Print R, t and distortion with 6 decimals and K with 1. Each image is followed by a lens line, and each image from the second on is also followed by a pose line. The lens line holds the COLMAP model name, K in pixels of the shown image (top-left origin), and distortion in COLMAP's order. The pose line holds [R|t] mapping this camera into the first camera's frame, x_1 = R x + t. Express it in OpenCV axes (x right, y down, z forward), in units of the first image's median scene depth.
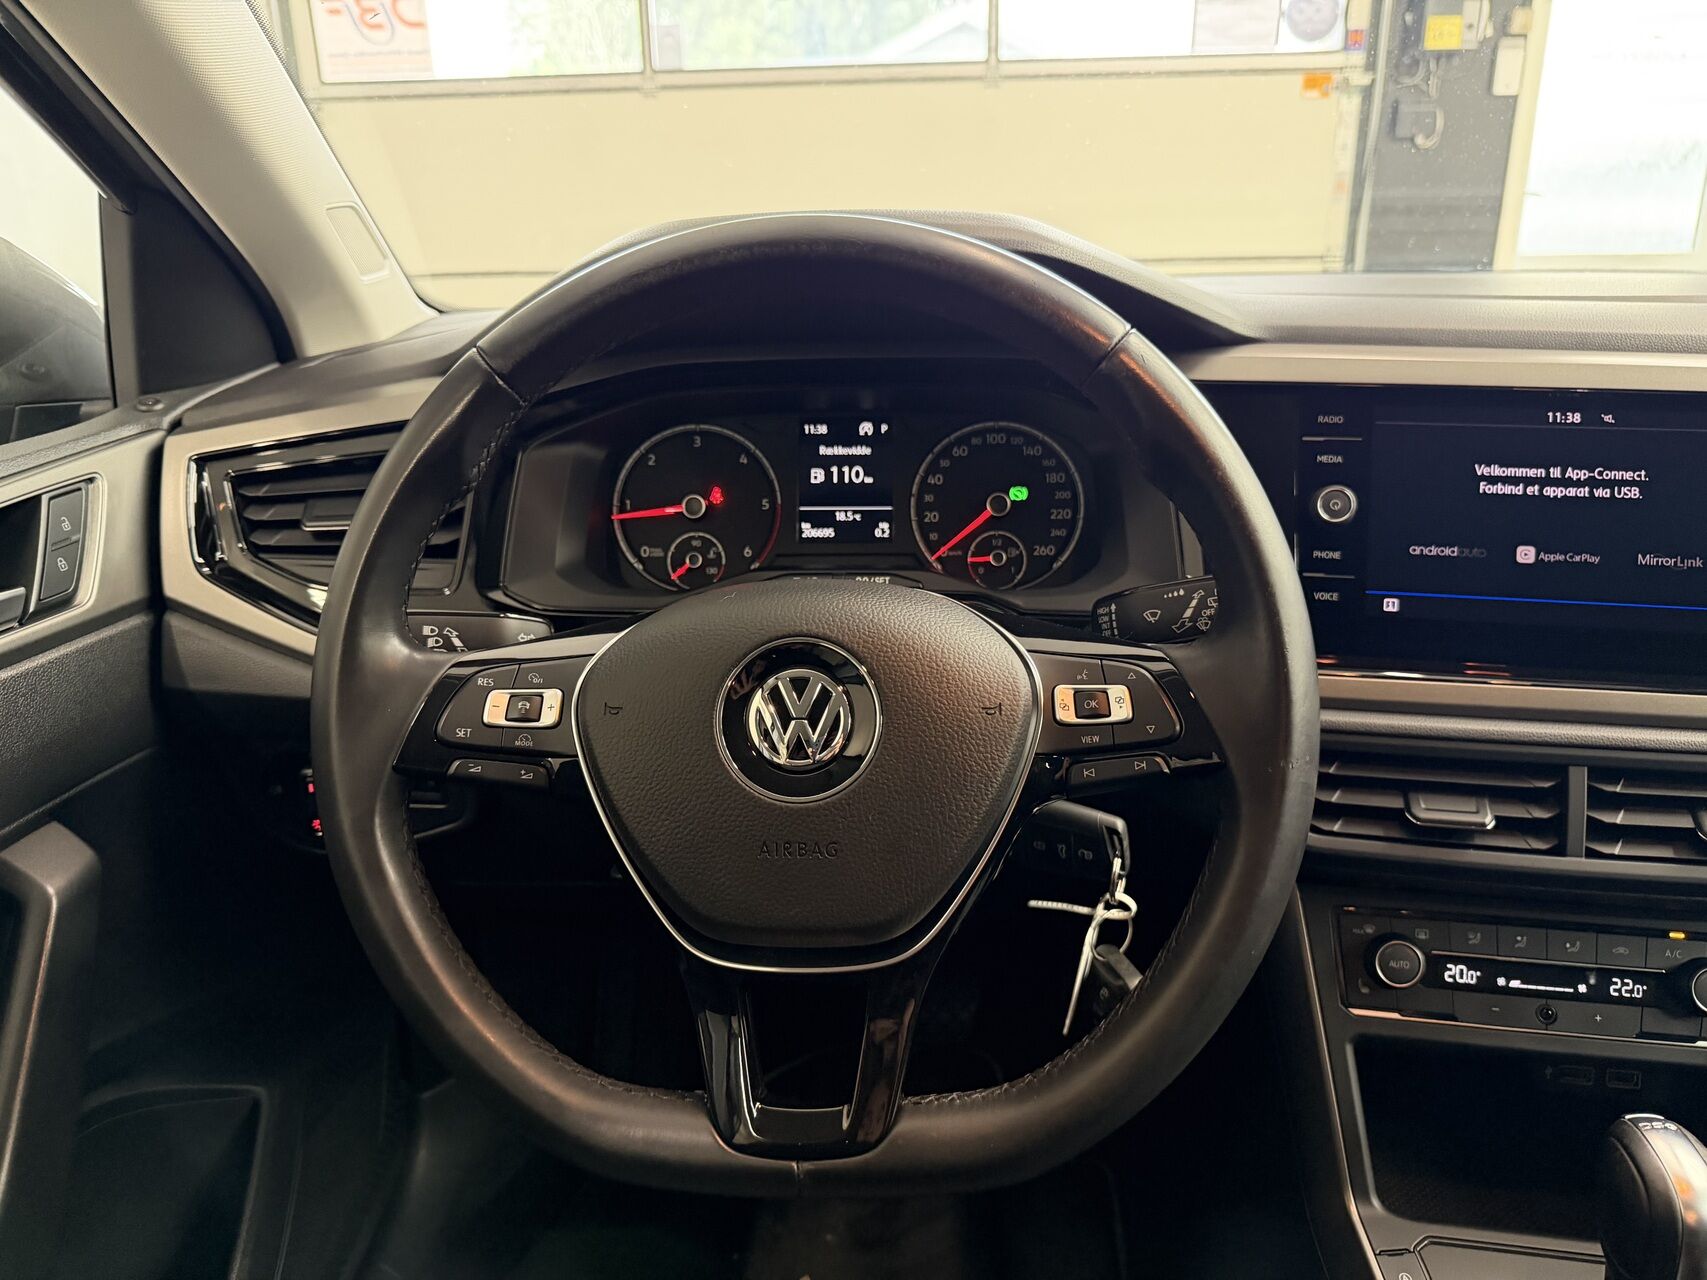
lens RADIAL K [[1203.7, 0, 847.4], [0, 1203.7, 645.7], [0, 0, 1]] dist [0.047040, -0.061980]
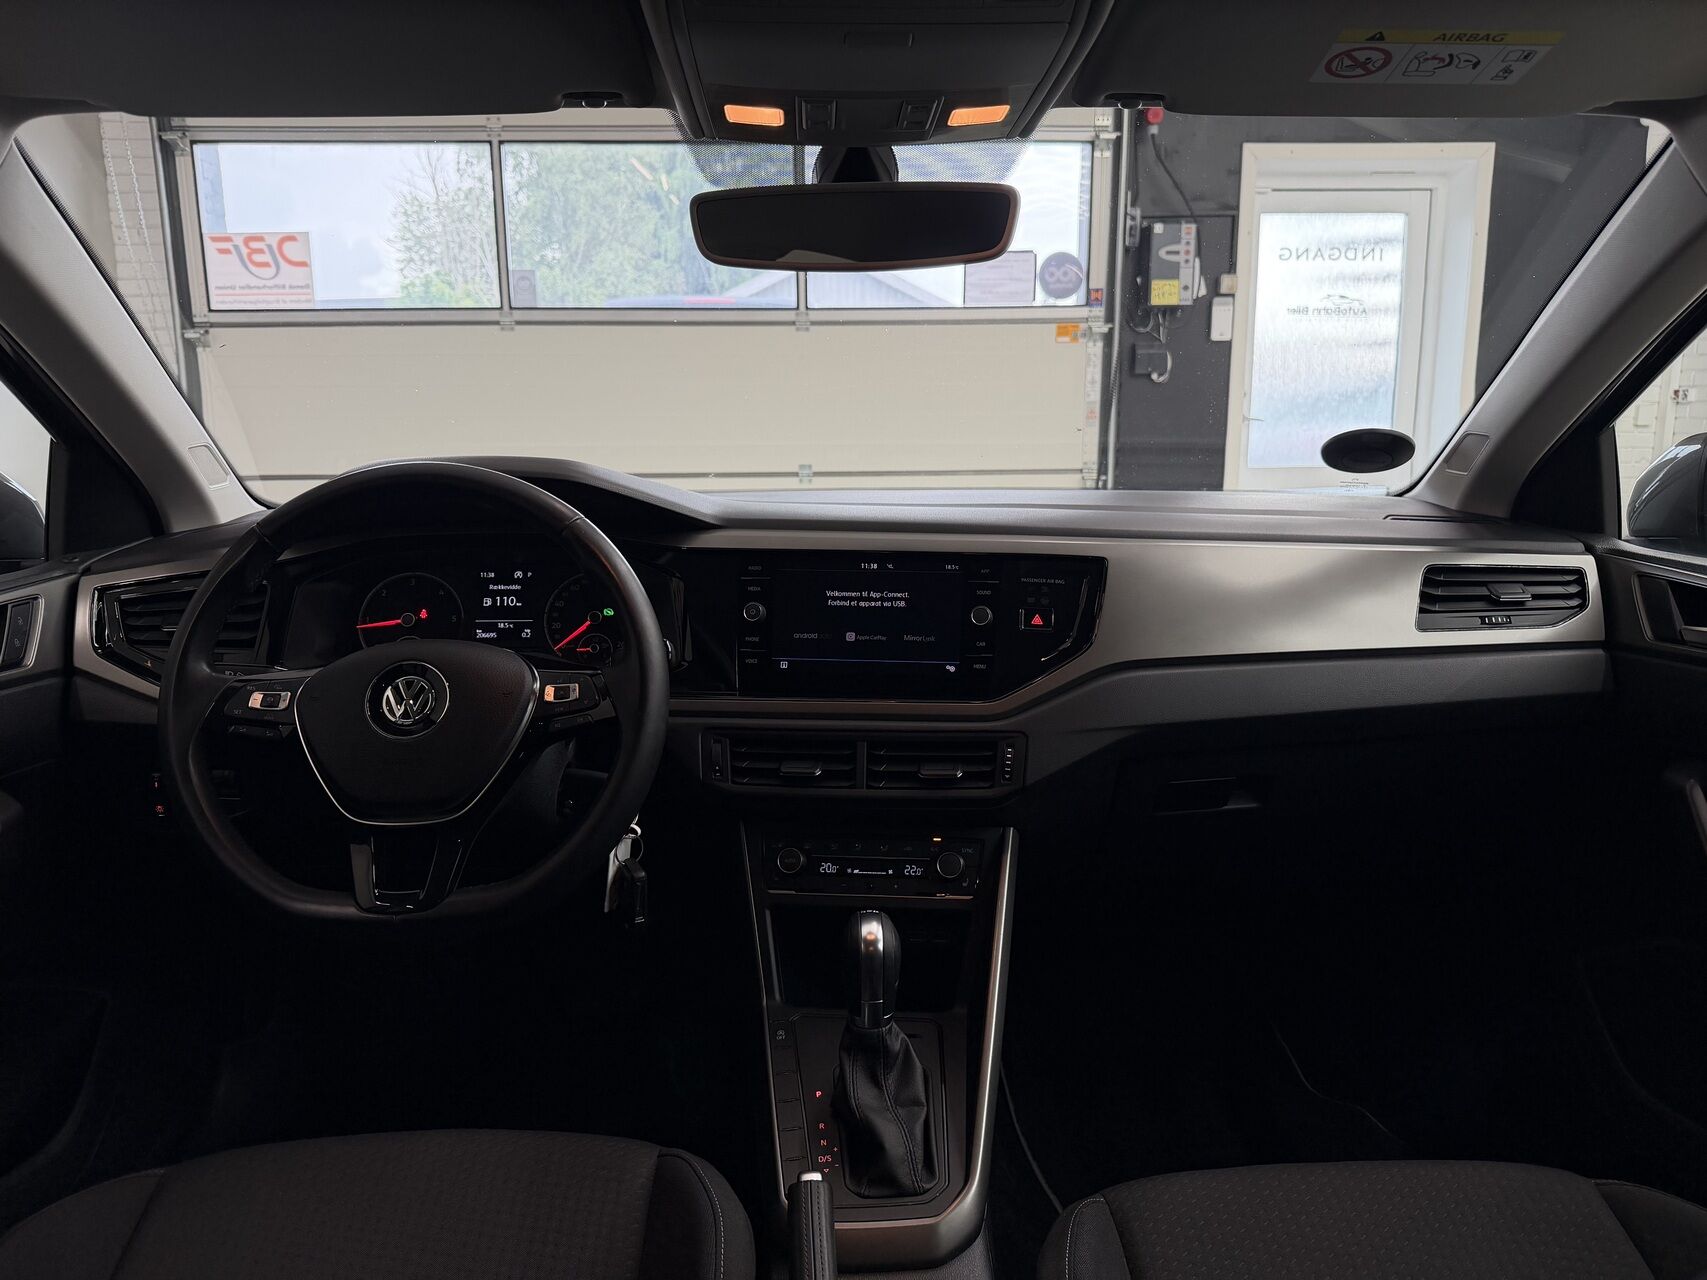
lens RADIAL K [[1217.6, 0, 871.8], [0, 1217.6, 641.3], [0, 0, 1]] dist [0.100002, -0.143971]
pose [[0.995130, -0.004674, 0.098456, 0.396151], [0.020496, 0.986853, -0.160313, 0.232461], [-0.096412, 0.161550, 0.982144, -0.849493]]
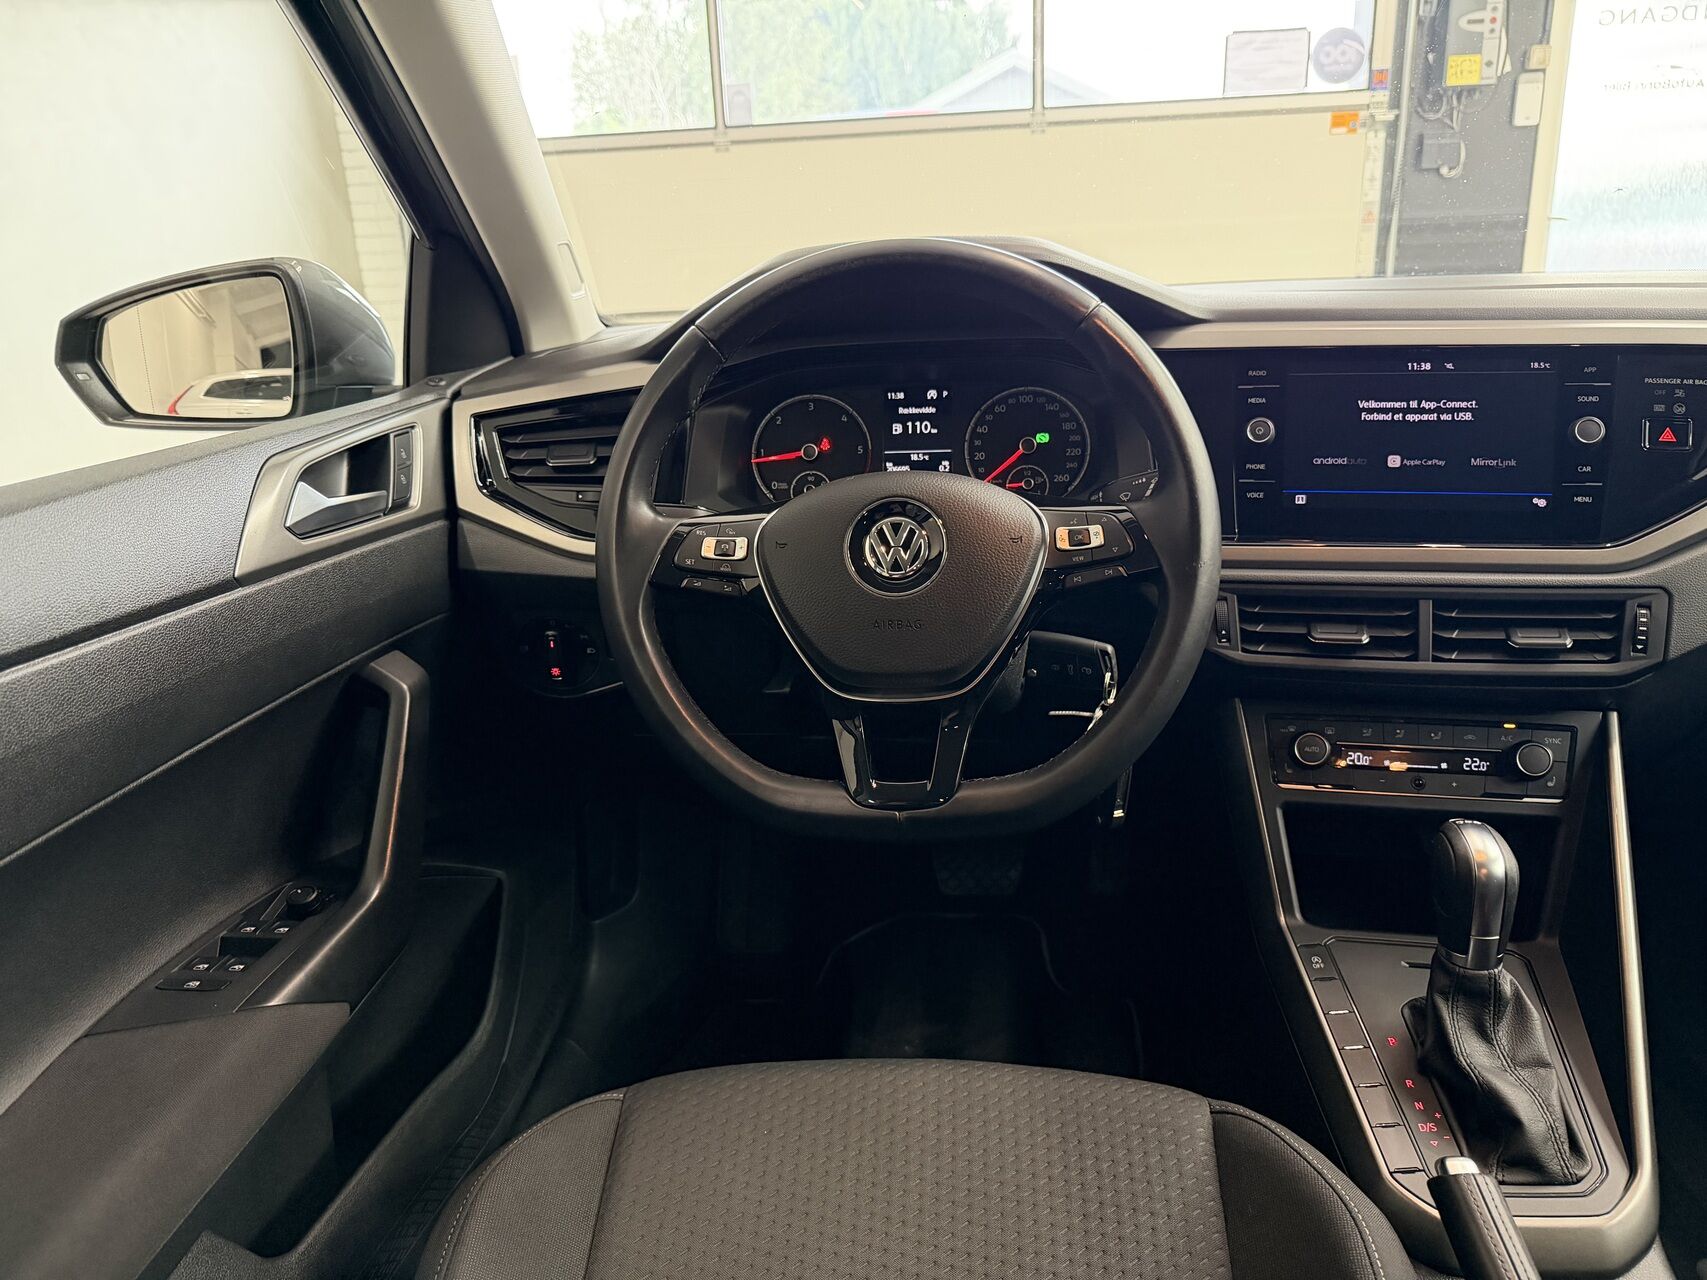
lens RADIAL K [[1207.8, 0, 853.5], [0, 1207.8, 640.0], [0, 0, 1]] dist [0.109047, -0.157488]
pose [[0.999135, -0.008965, -0.040605, -0.024375], [0.007396, 0.999226, -0.038636, 0.184265], [0.040920, 0.038303, 0.998428, -0.462777]]
